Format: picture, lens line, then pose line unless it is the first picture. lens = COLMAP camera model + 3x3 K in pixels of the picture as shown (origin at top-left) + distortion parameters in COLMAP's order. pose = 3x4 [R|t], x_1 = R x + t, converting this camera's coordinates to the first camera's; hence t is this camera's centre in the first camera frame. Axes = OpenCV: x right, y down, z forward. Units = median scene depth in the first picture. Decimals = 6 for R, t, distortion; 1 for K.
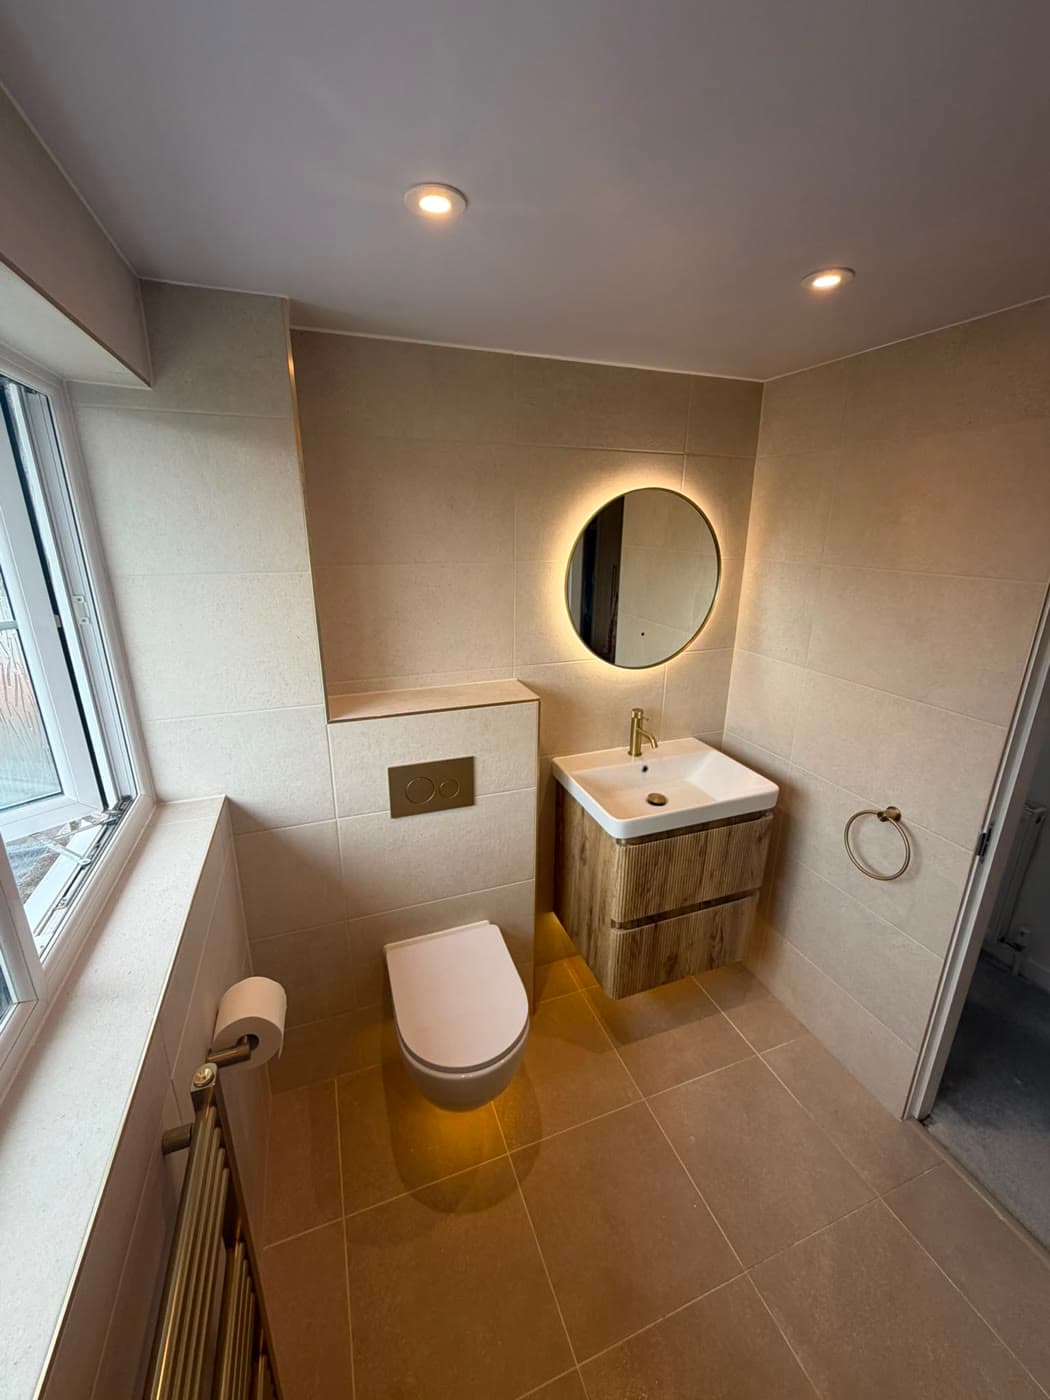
lens RADIAL K [[560.8, 0, 529.2], [0, 560.8, 696.4], [0, 0, 1]] dist [-0.000821, 0.000237]
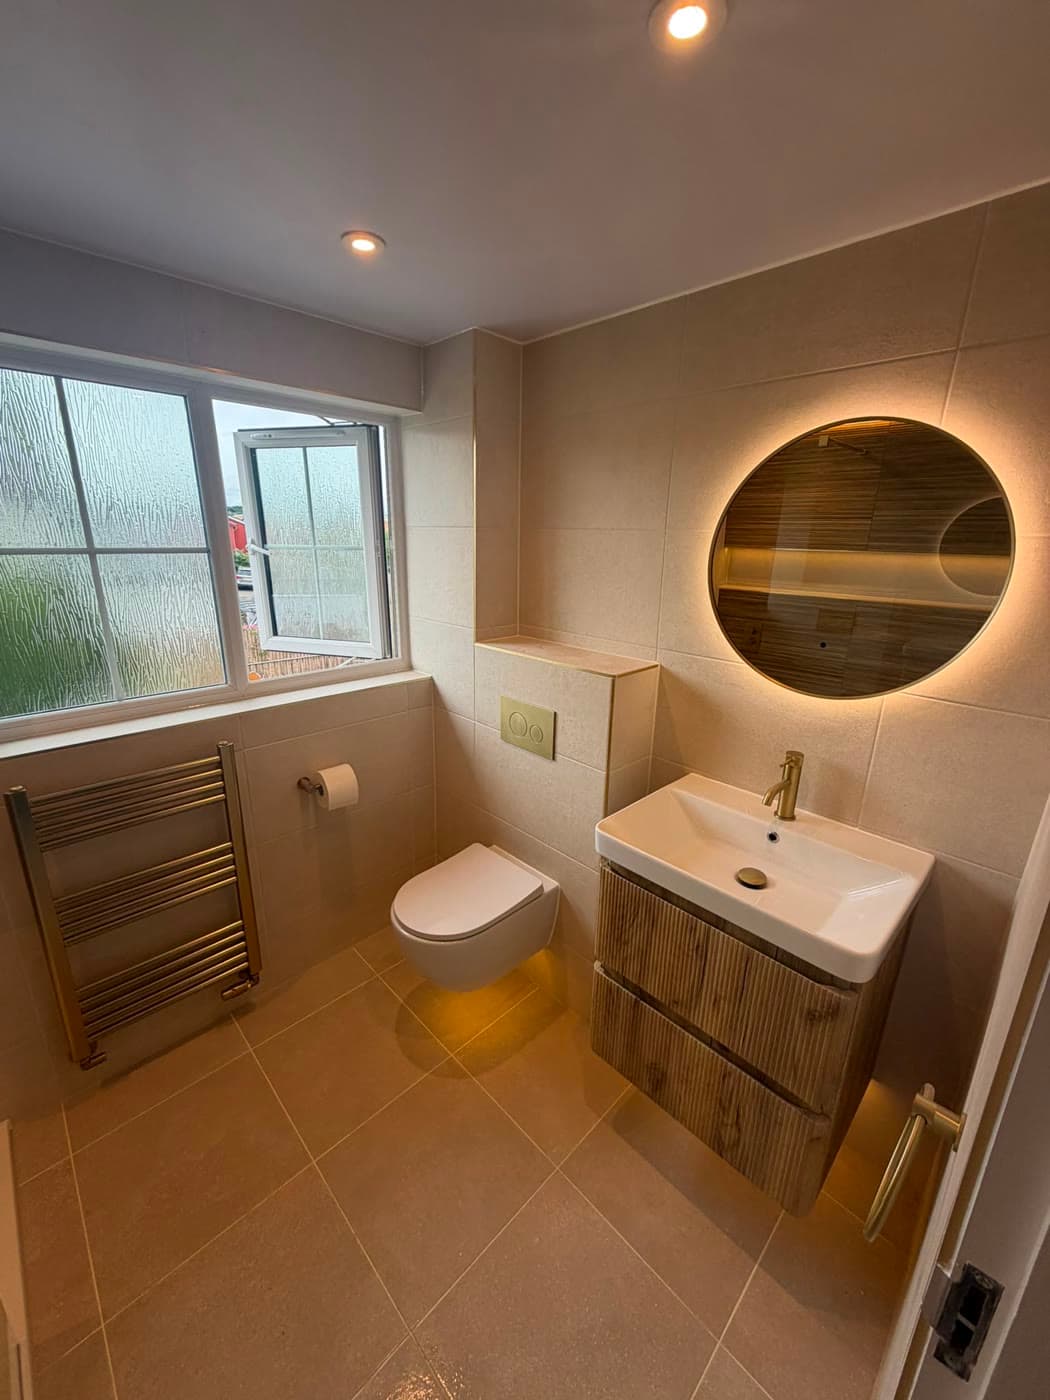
lens RADIAL K [[560.8, 0, 525.1], [0, 560.8, 698.7], [0, 0, 1]] dist [-0.000821, 0.000237]
pose [[0.392676, 0.257657, -0.882847, 0.744560], [-0.289395, 0.945806, 0.147314, -0.050903], [0.872958, 0.197645, 0.445960, 0.450440]]
